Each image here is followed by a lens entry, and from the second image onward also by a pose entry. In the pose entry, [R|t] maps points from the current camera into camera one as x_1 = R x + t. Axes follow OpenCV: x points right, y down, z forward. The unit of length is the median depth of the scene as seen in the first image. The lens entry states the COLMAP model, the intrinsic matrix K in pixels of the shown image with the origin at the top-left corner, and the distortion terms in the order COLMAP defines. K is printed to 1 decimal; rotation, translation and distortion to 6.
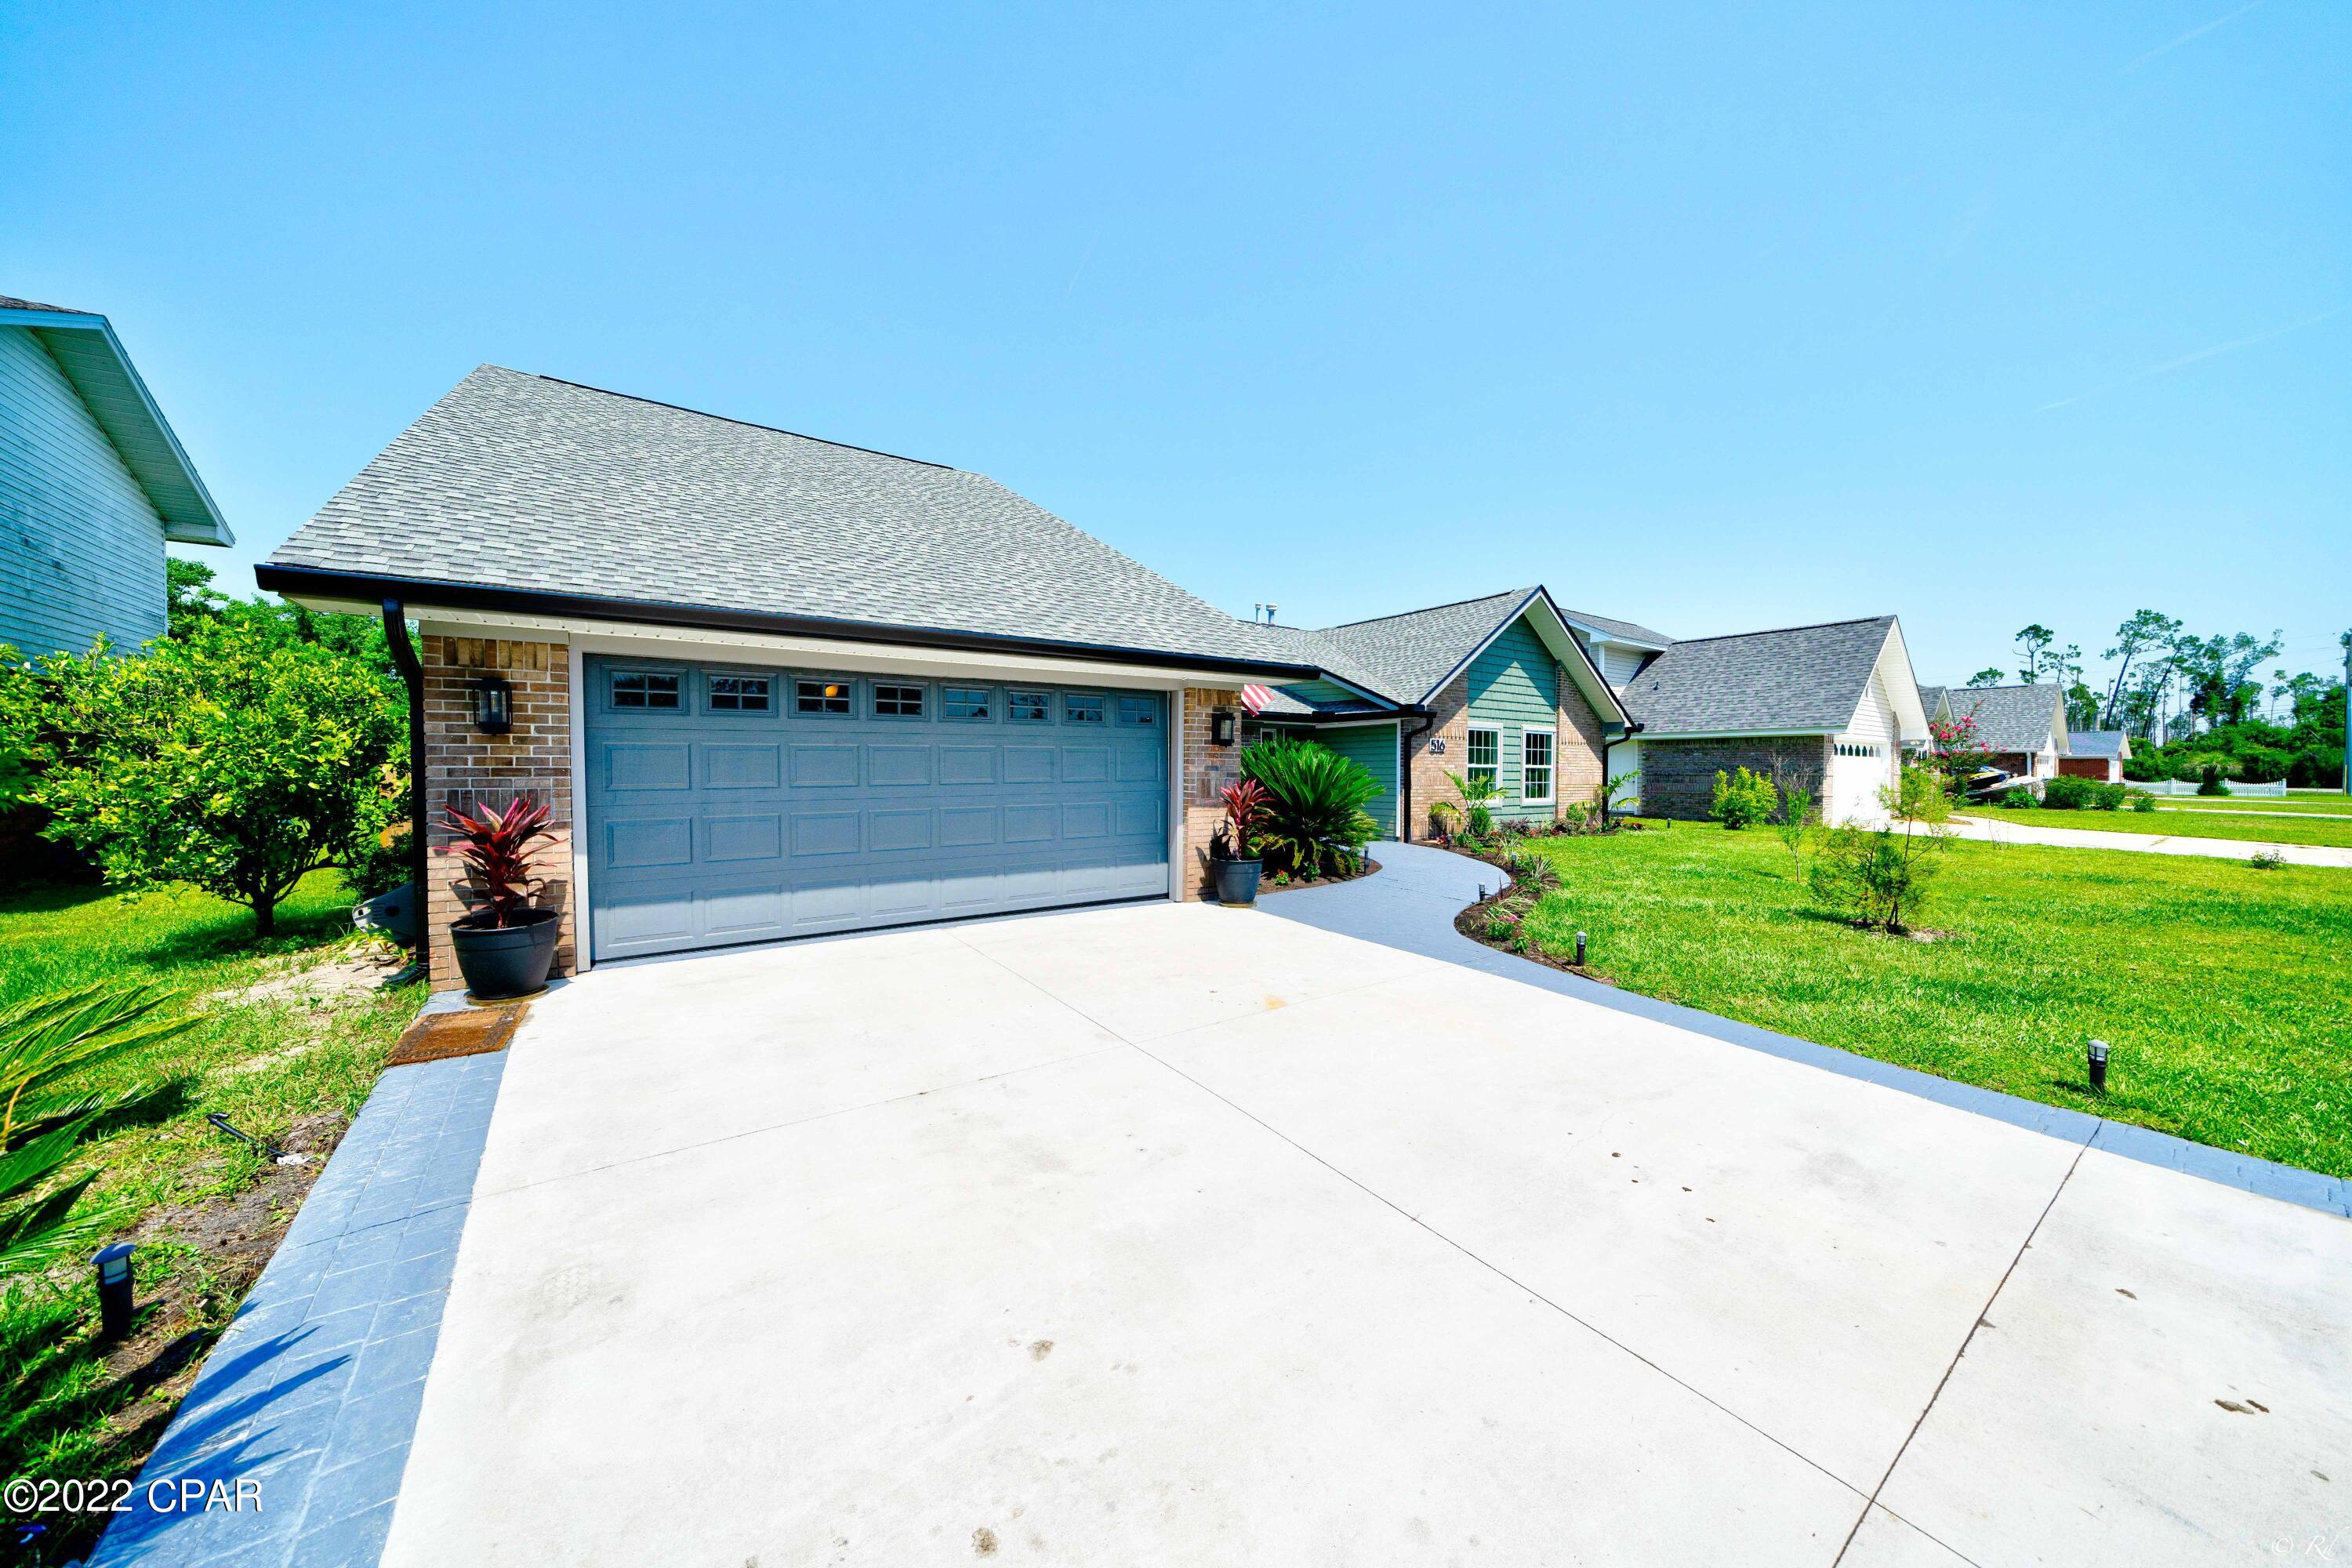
lens RADIAL K [[821.2, 0, 1177.0], [0, 821.2, 788.2], [0, 0, 1]] dist [-0.006323, -0.000230]
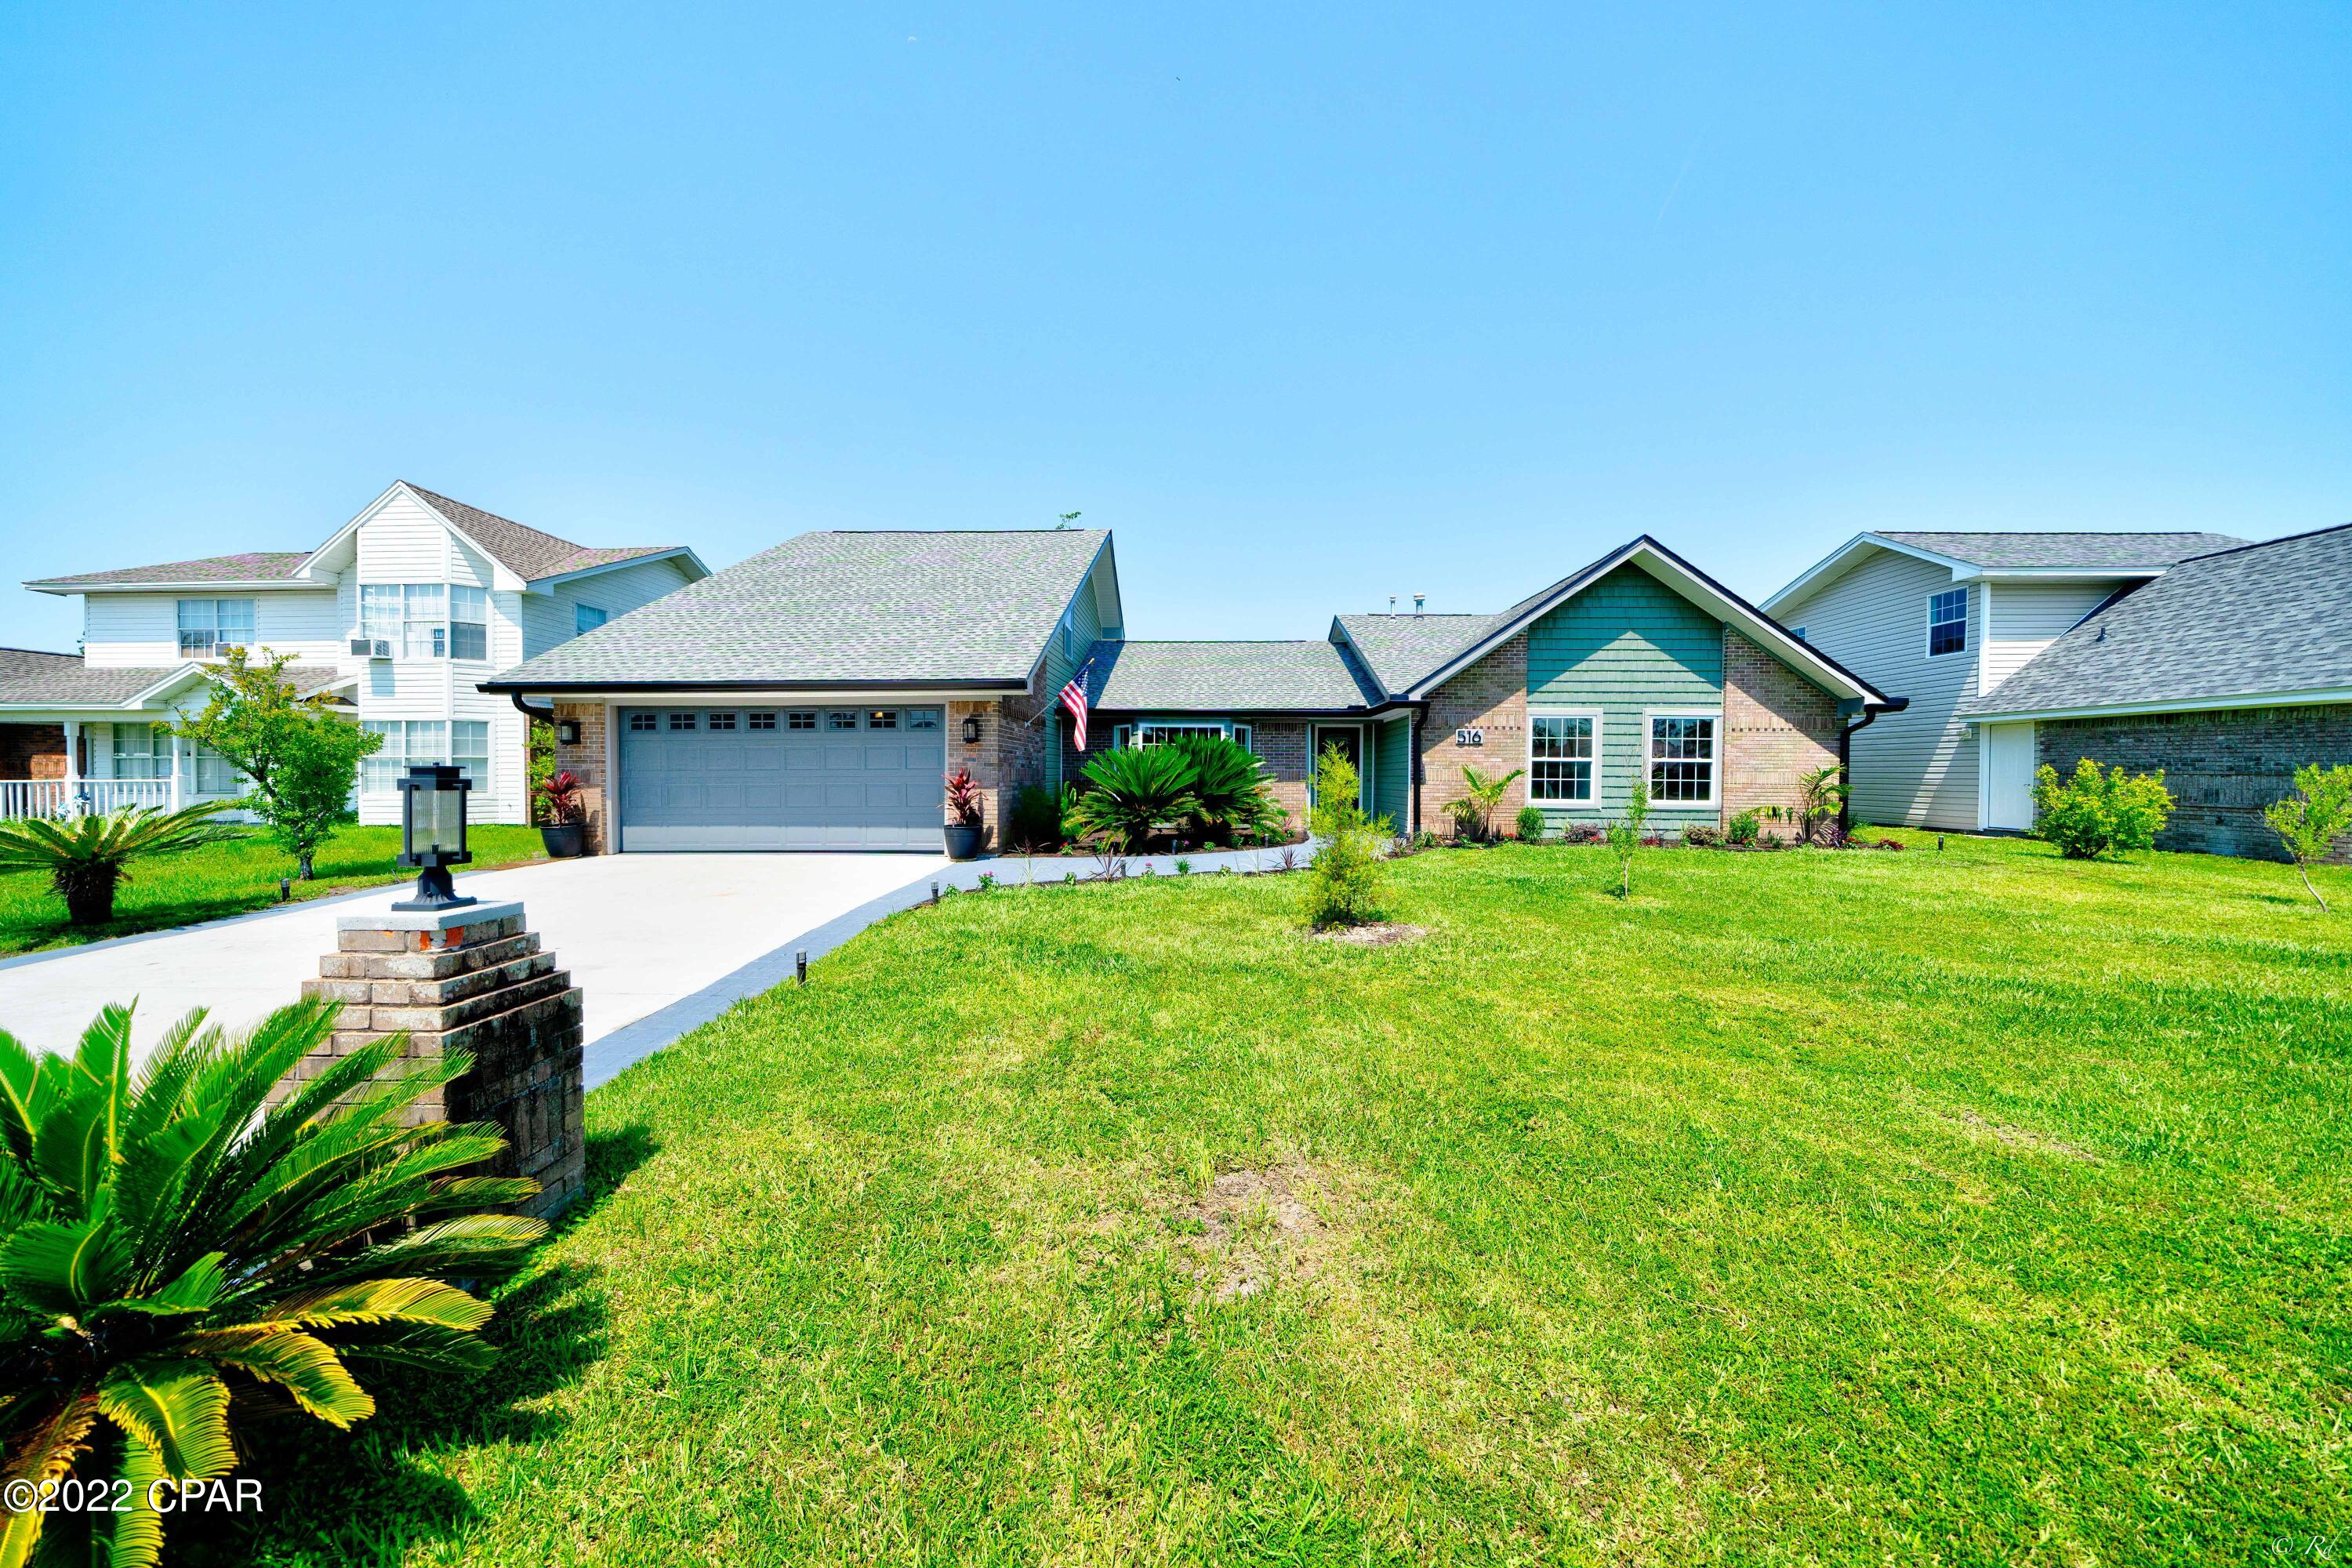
lens RADIAL K [[836.6, 0, 1172.6], [0, 836.6, 789.5], [0, 0, 1]] dist [-0.000525, -0.000119]
pose [[0.778239, 0.016494, -0.627751, 0.602513], [-0.016879, 0.999843, 0.005345, 0.006062], [0.627741, 0.006436, 0.778396, 0.070127]]
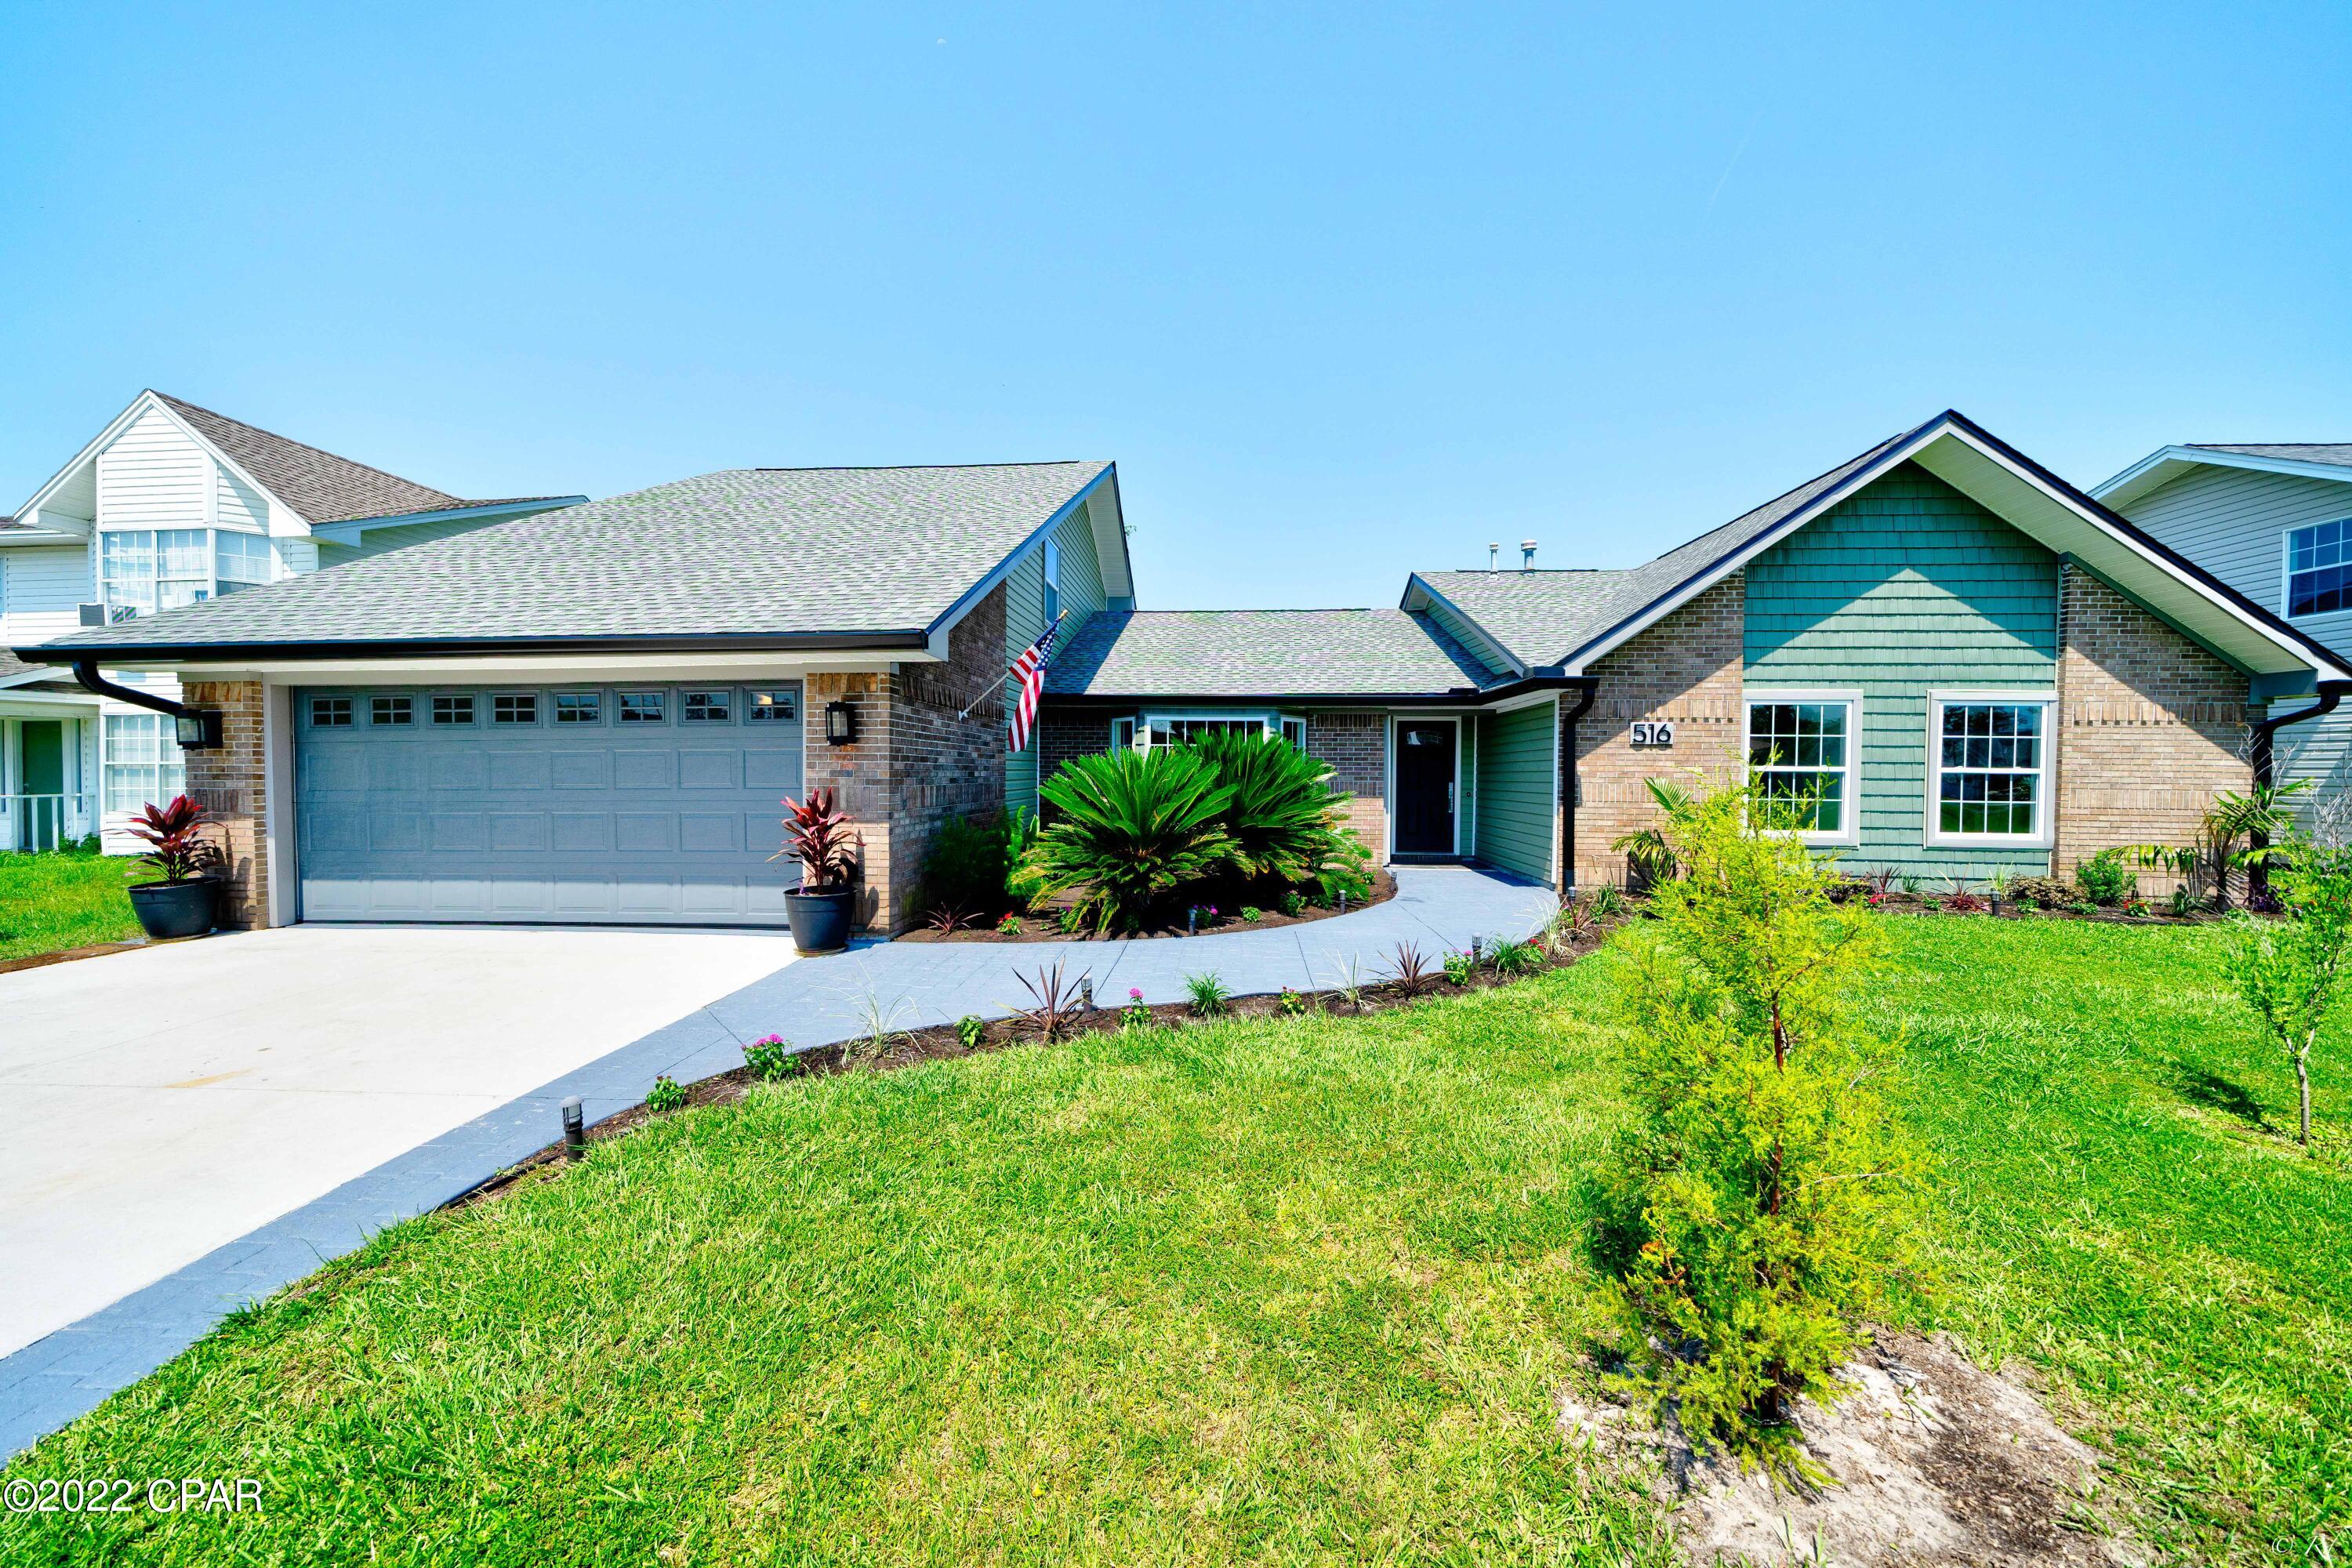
lens RADIAL K [[821.2, 0, 1177.0], [0, 821.2, 788.2], [0, 0, 1]] dist [-0.006323, -0.000230]
pose [[0.760016, 0.017802, -0.649660, 0.412579], [-0.017364, 0.999824, 0.007083, -0.011178], [0.649672, 0.005897, 0.760192, 0.313607]]
